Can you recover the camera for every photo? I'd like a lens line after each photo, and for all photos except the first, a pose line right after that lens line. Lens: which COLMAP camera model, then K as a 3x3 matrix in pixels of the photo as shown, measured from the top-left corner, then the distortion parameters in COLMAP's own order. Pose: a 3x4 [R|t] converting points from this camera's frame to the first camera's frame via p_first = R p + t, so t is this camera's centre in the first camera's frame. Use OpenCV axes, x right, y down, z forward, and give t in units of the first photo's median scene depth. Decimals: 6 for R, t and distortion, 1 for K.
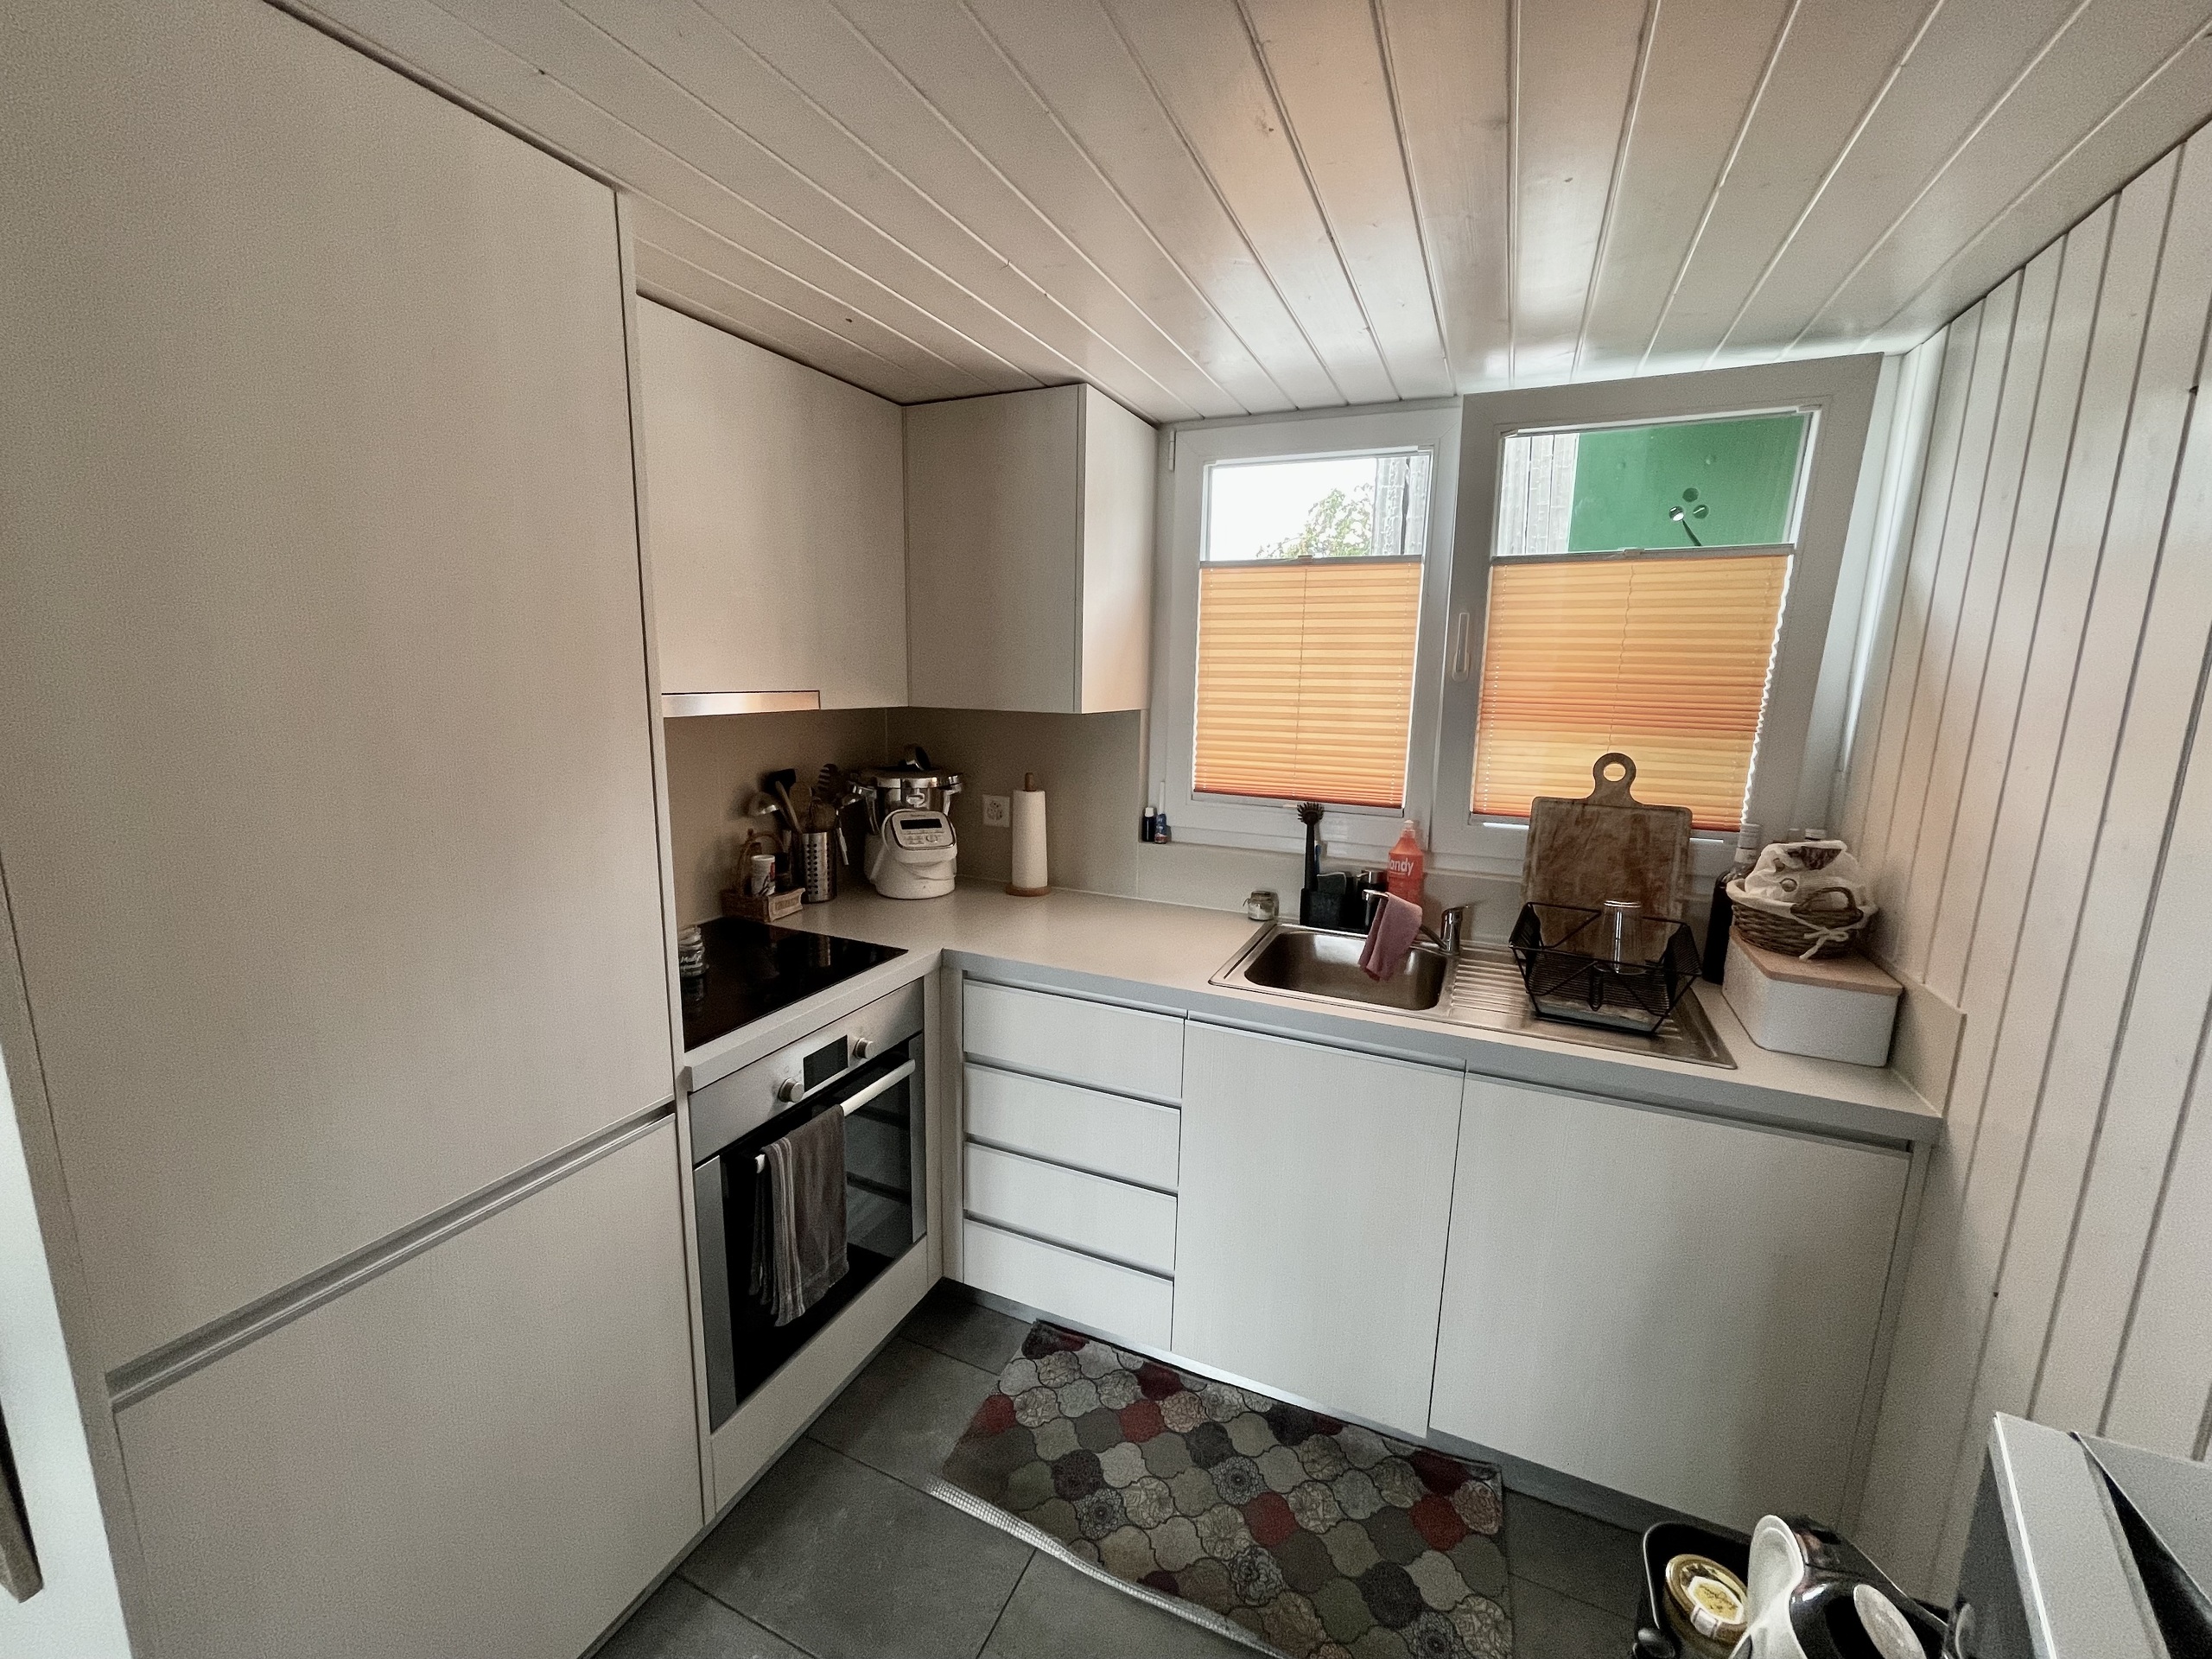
lens RADIAL K [[892.3, 0, 1106.0], [0, 892.3, 829.5], [0, 0, 1]] dist [0.000543, 0.000071]
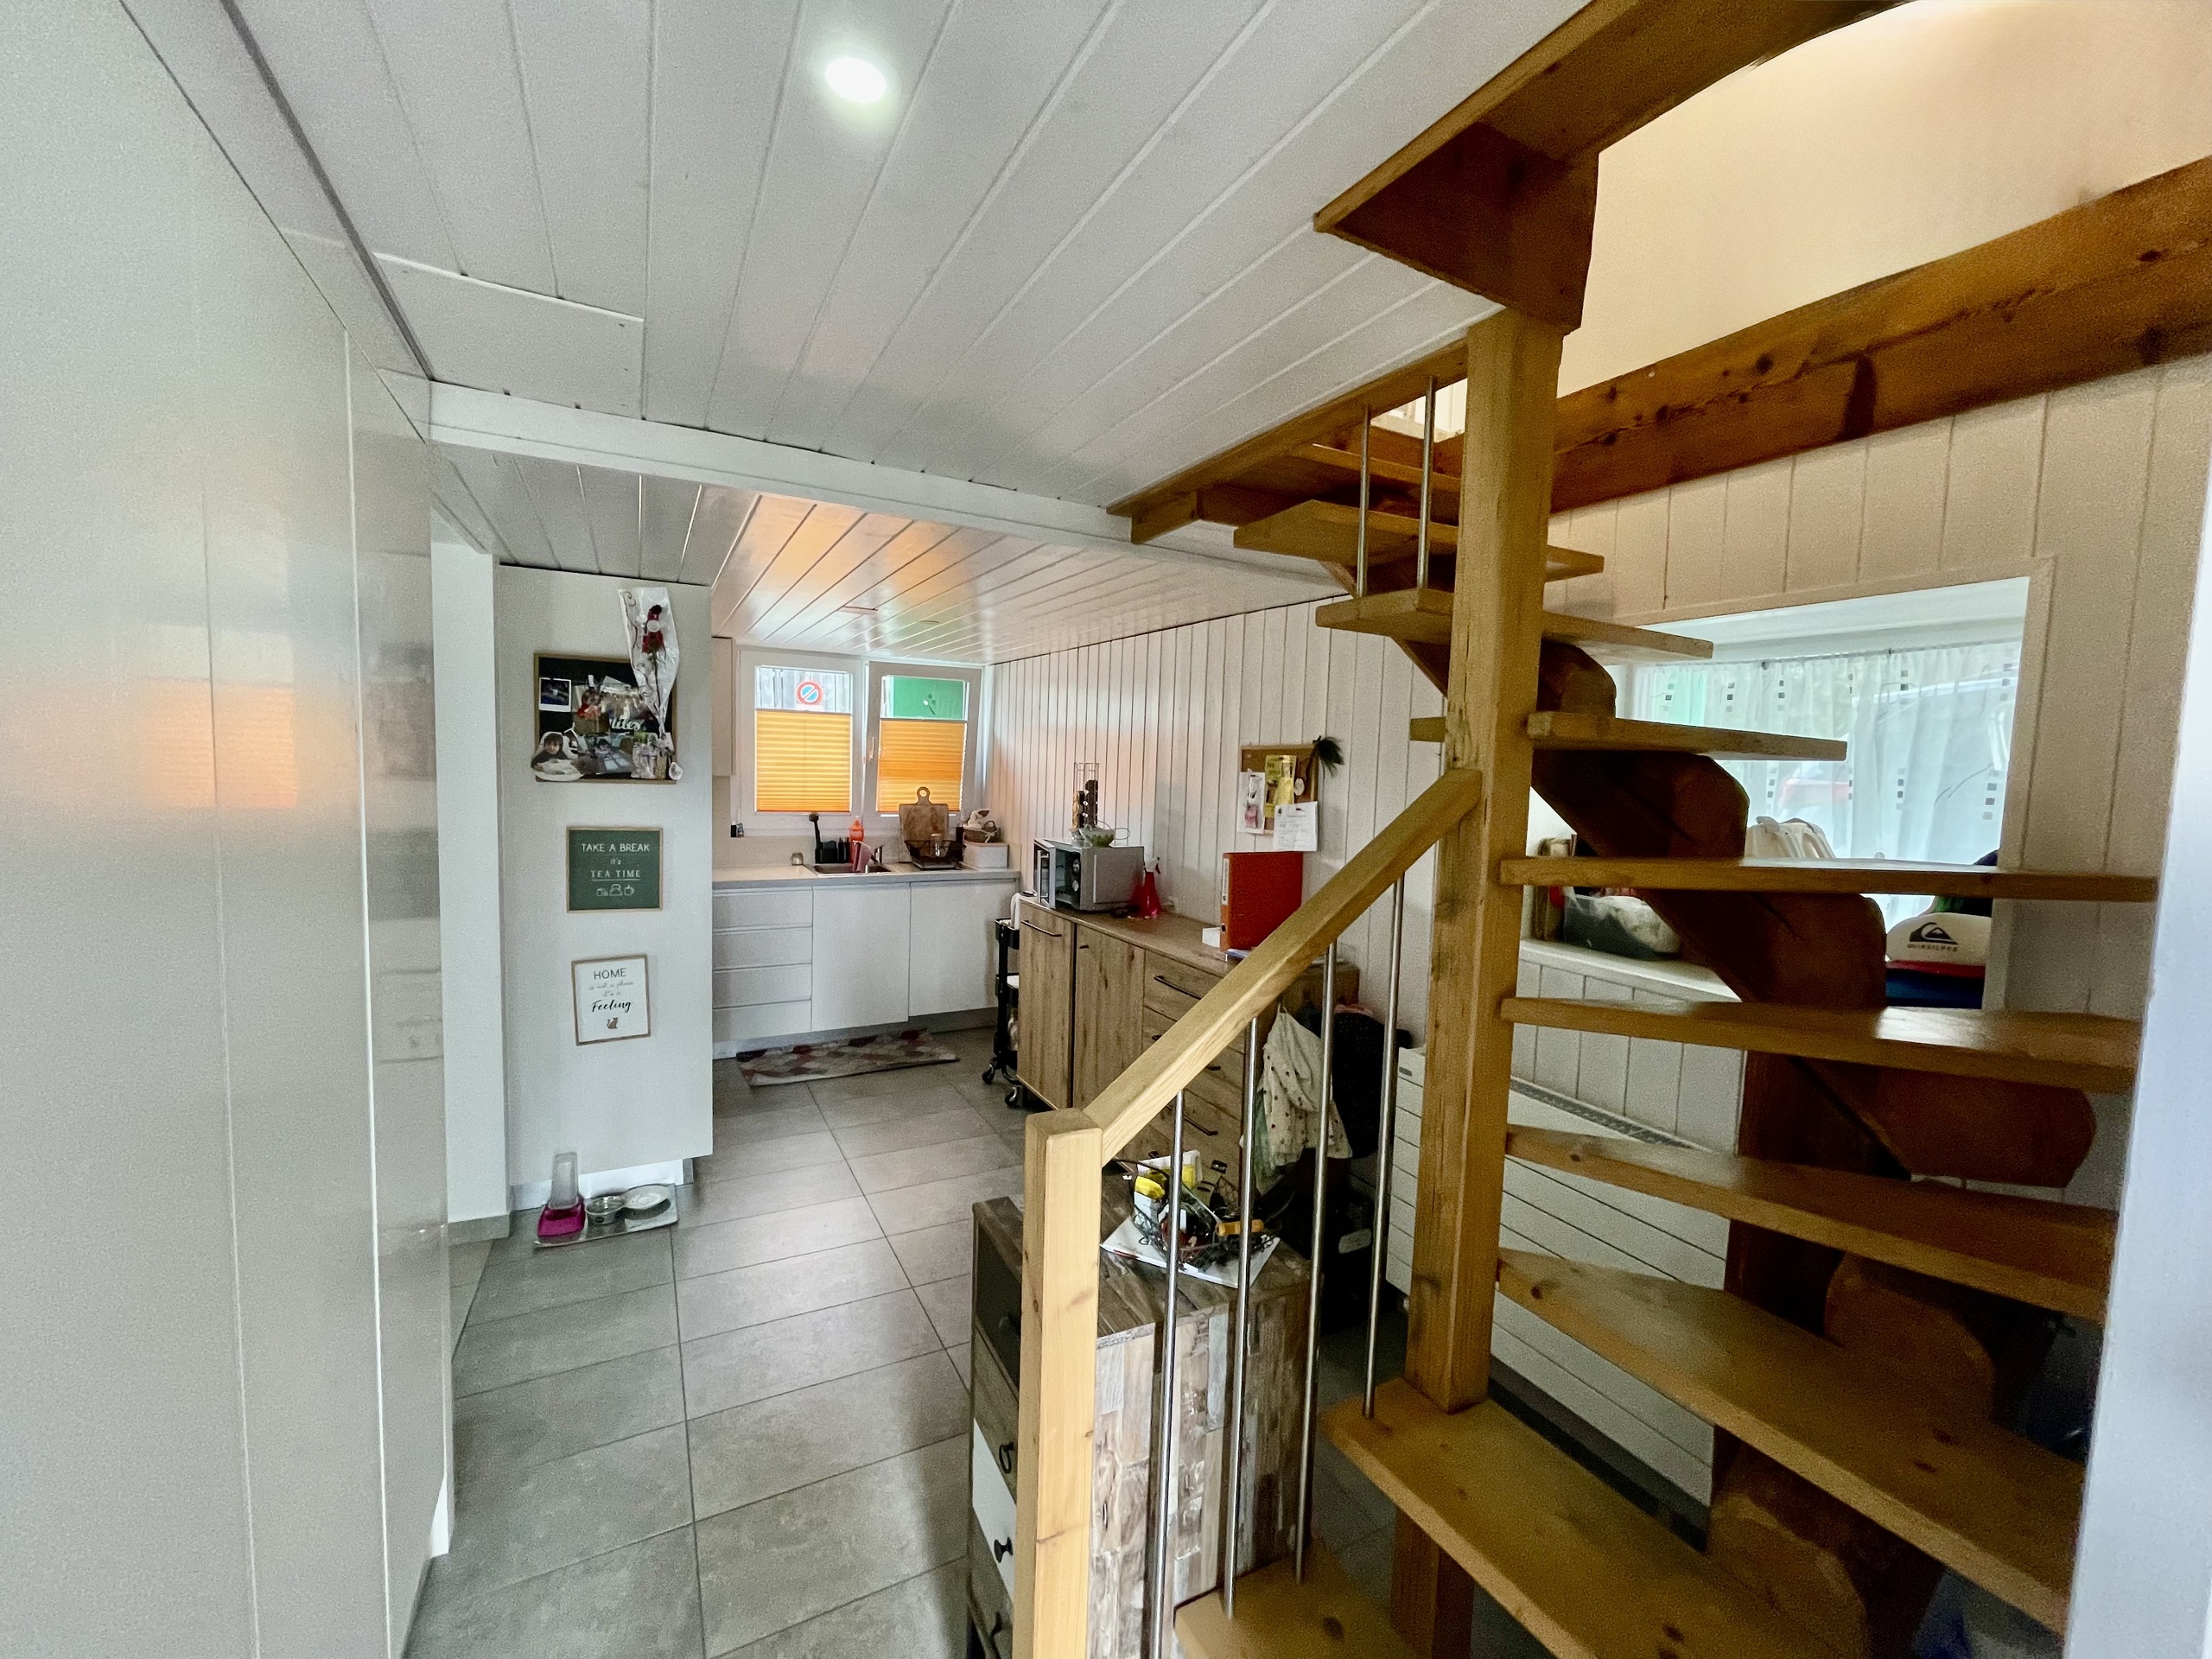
lens RADIAL K [[892.3, 0, 1106.0], [0, 892.3, 829.5], [0, 0, 1]] dist [0.000543, 0.000071]
pose [[0.614988, -0.061250, 0.786154, -1.399758], [0.119769, 0.992667, -0.016353, 0.176929], [-0.779387, 0.104214, 0.617815, -1.279952]]
